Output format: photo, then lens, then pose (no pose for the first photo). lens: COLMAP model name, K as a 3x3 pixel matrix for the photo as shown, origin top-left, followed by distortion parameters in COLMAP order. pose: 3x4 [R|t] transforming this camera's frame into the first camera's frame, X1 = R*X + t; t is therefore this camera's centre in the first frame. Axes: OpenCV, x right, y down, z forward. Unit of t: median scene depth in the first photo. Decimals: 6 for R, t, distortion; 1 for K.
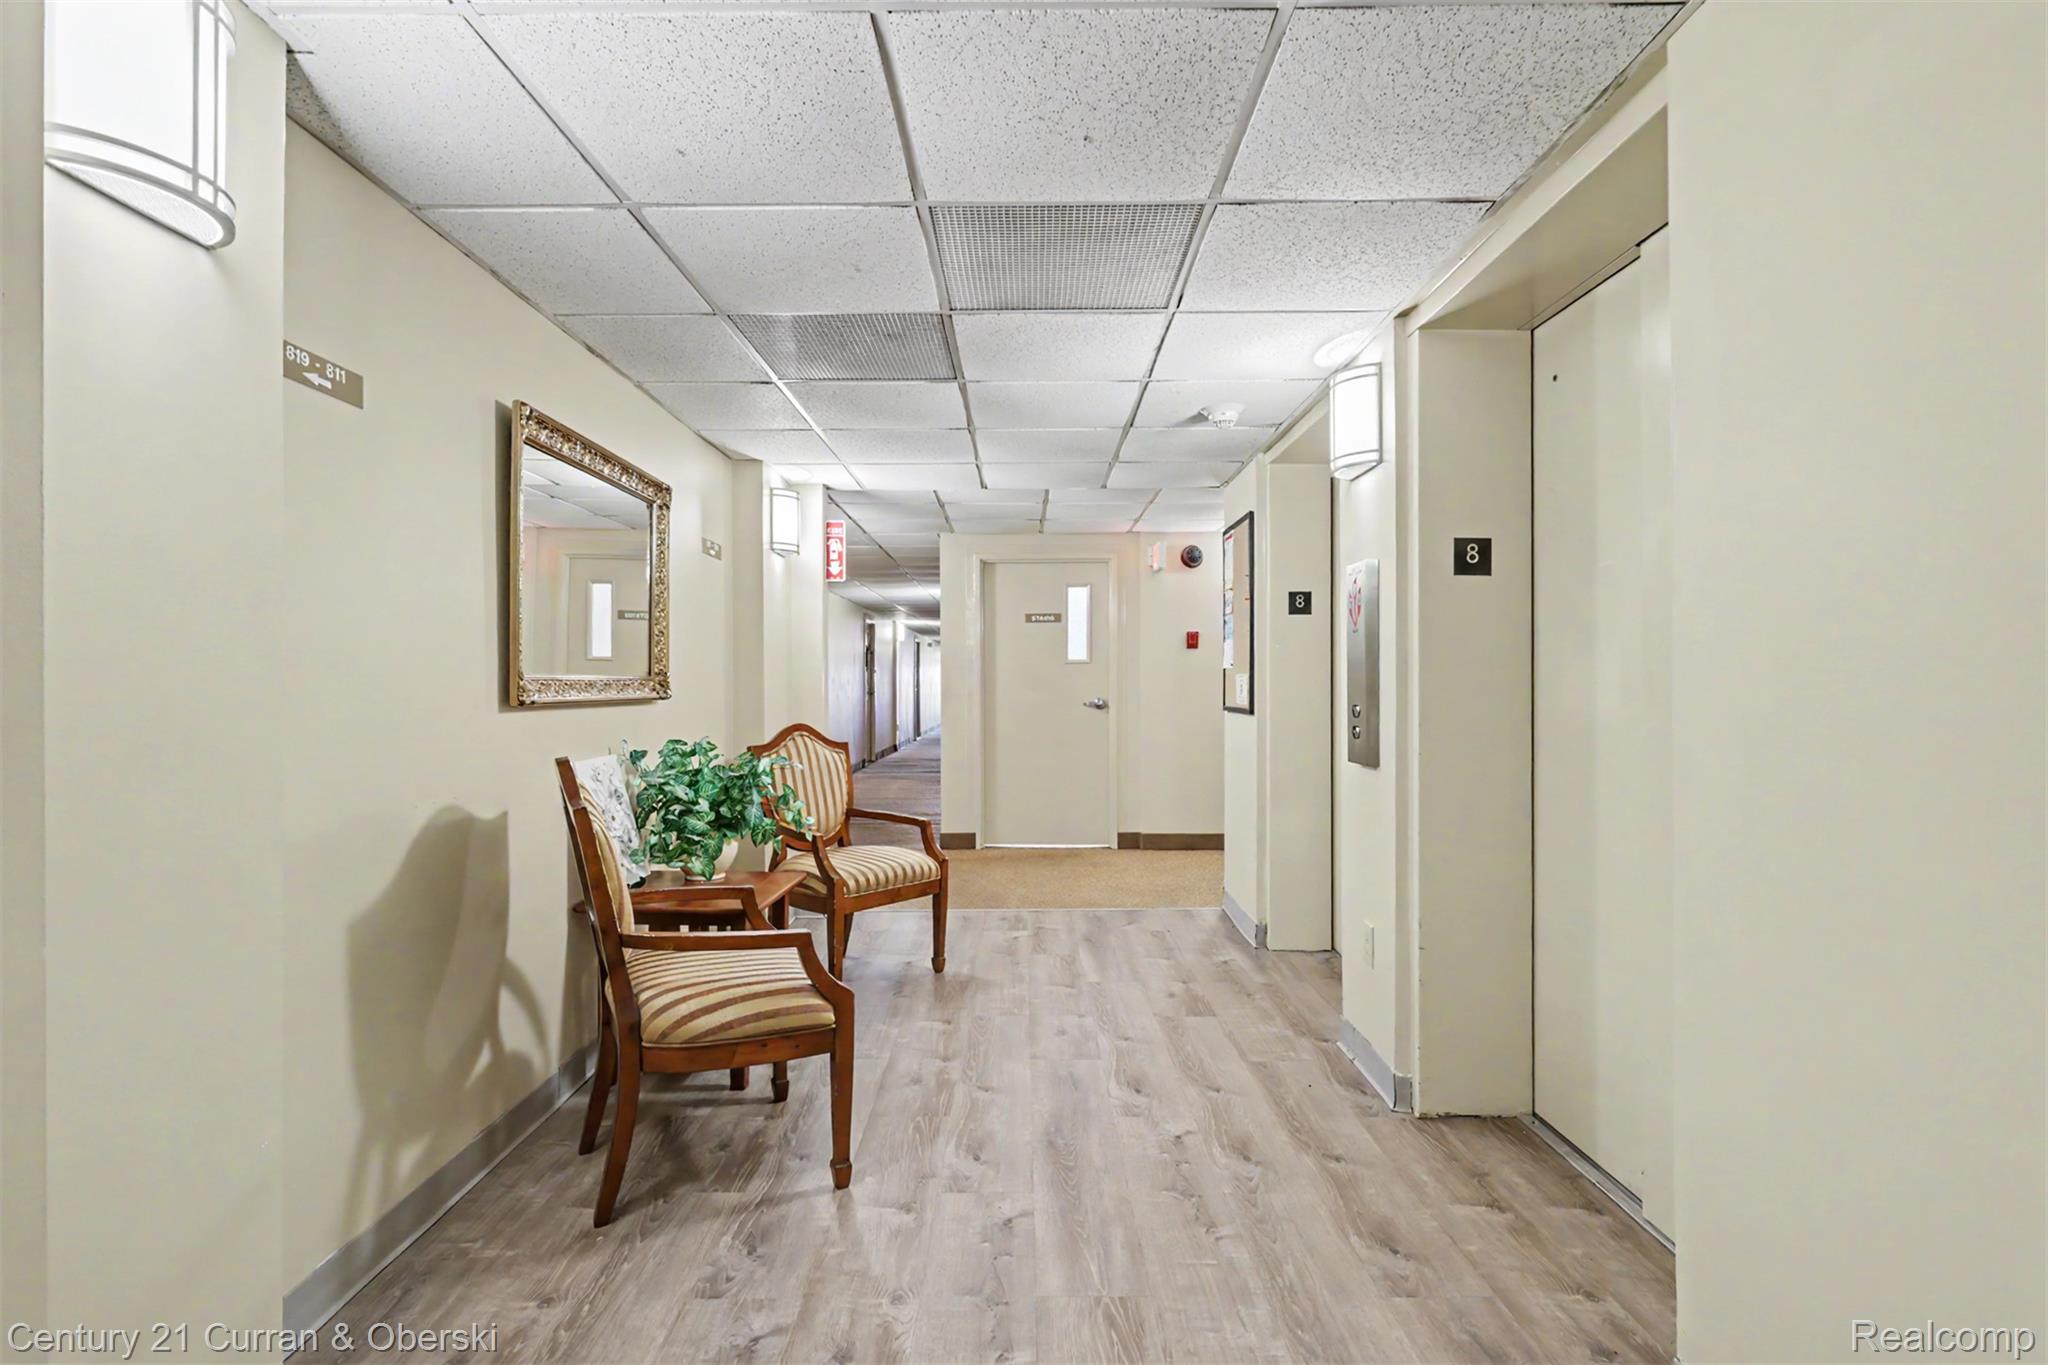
lens RADIAL K [[1022.8, 0, 1023.7], [0, 1022.8, 684.6], [0, 0, 1]] dist [-0.001368, 0.002046]
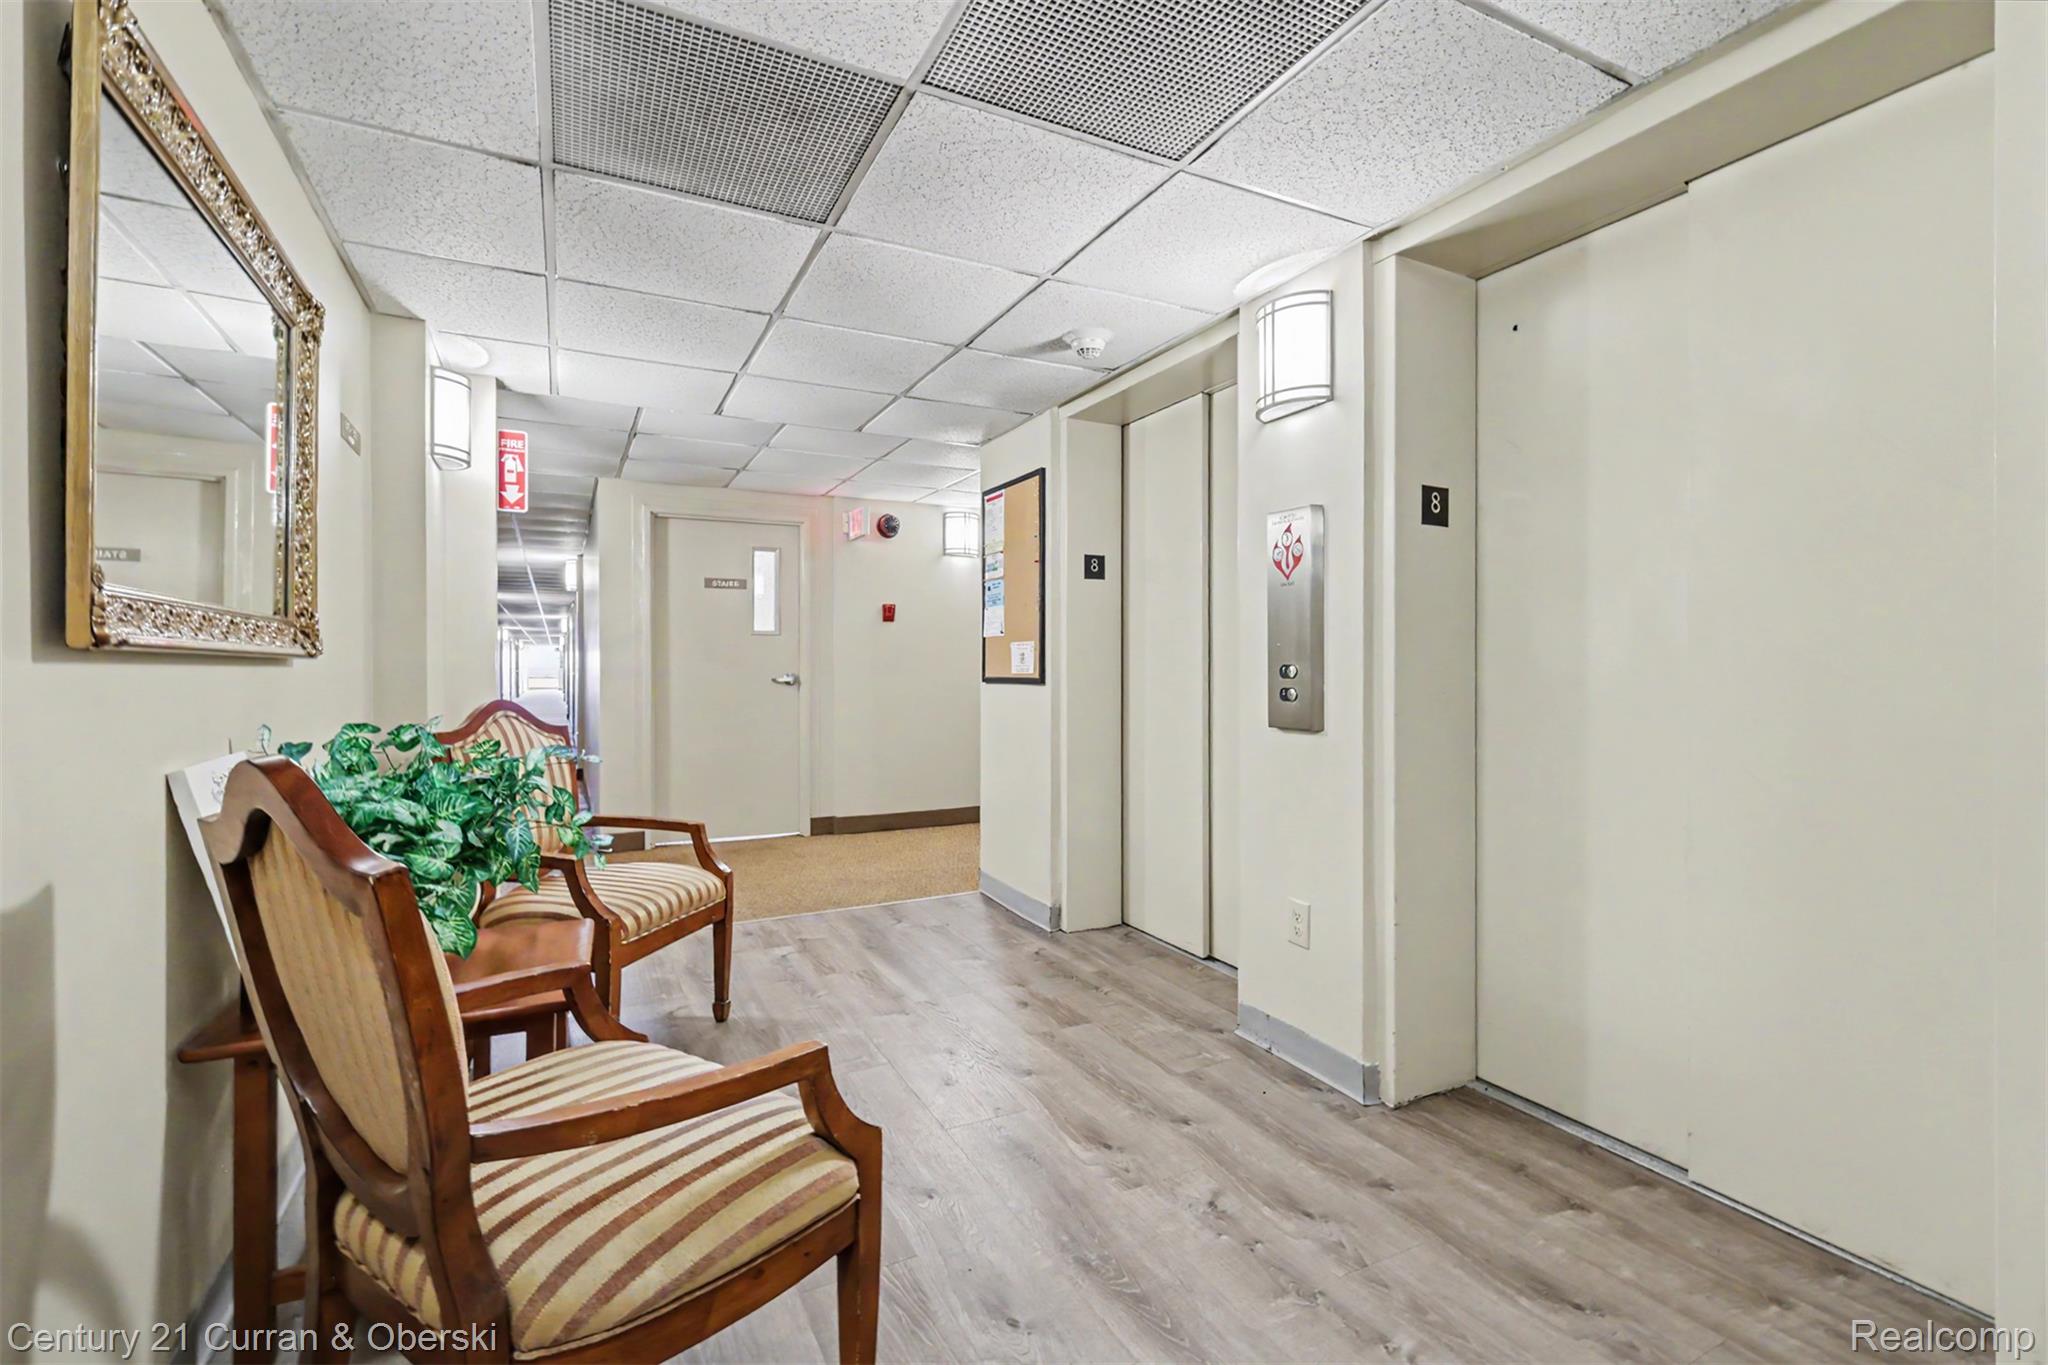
lens RADIAL K [[918.0, 0, 1027.7], [0, 918.0, 669.8], [0, 0, 1]] dist [0.001265, 0.000287]
pose [[0.886334, 0.000866, 0.463046, -0.223440], [0.000122, 0.999998, -0.002105, 0.022364], [-0.463047, 0.001922, 0.886332, 0.319559]]
